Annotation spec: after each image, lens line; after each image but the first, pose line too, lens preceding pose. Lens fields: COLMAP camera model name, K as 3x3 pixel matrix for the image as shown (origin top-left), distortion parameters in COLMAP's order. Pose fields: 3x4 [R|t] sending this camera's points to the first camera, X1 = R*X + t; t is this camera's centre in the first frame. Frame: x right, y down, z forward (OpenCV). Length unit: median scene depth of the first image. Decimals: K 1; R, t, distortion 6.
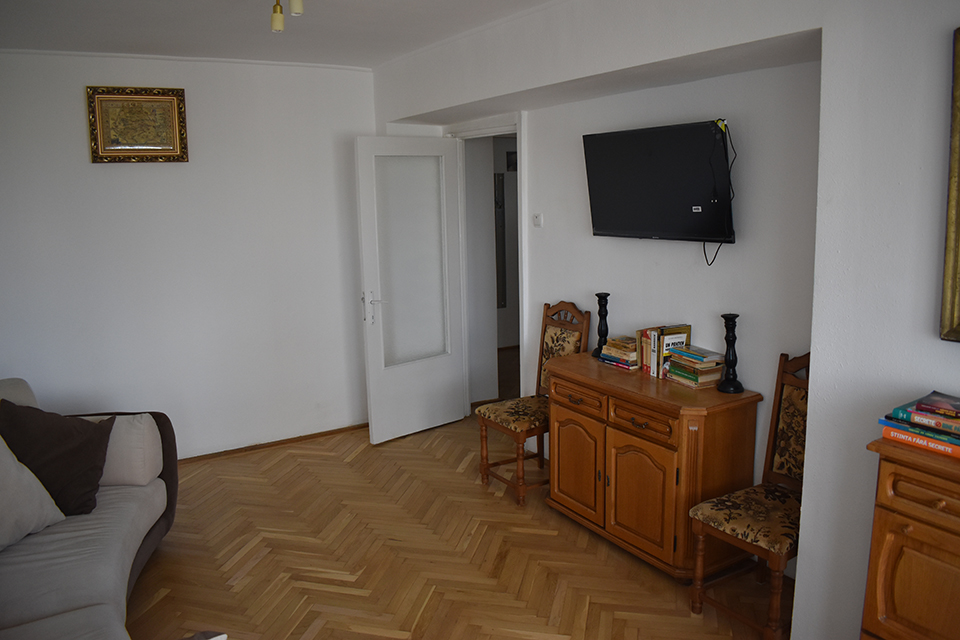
lens RADIAL K [[752.5, 0, 474.3], [0, 752.5, 318.8], [0, 0, 1]] dist [-0.097162, 0.017807]
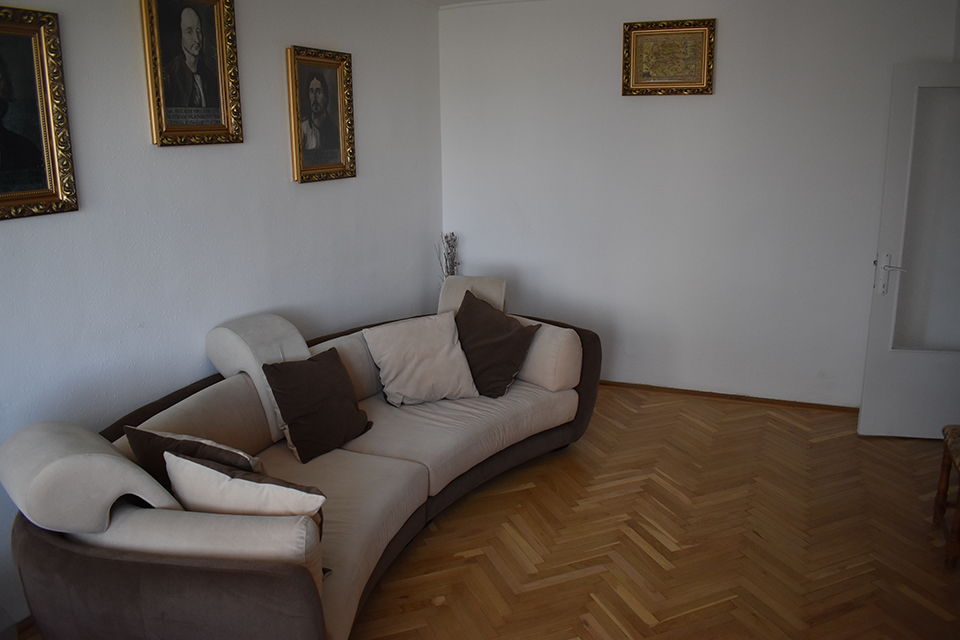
lens RADIAL K [[752.5, 0, 474.3], [0, 752.5, 318.8], [0, 0, 1]] dist [-0.097162, 0.017807]
pose [[0.568831, 0.212220, -0.794603, 0.288047], [-0.140259, 0.977014, 0.160531, -0.036866], [0.810406, 0.020135, 0.585522, 0.186653]]
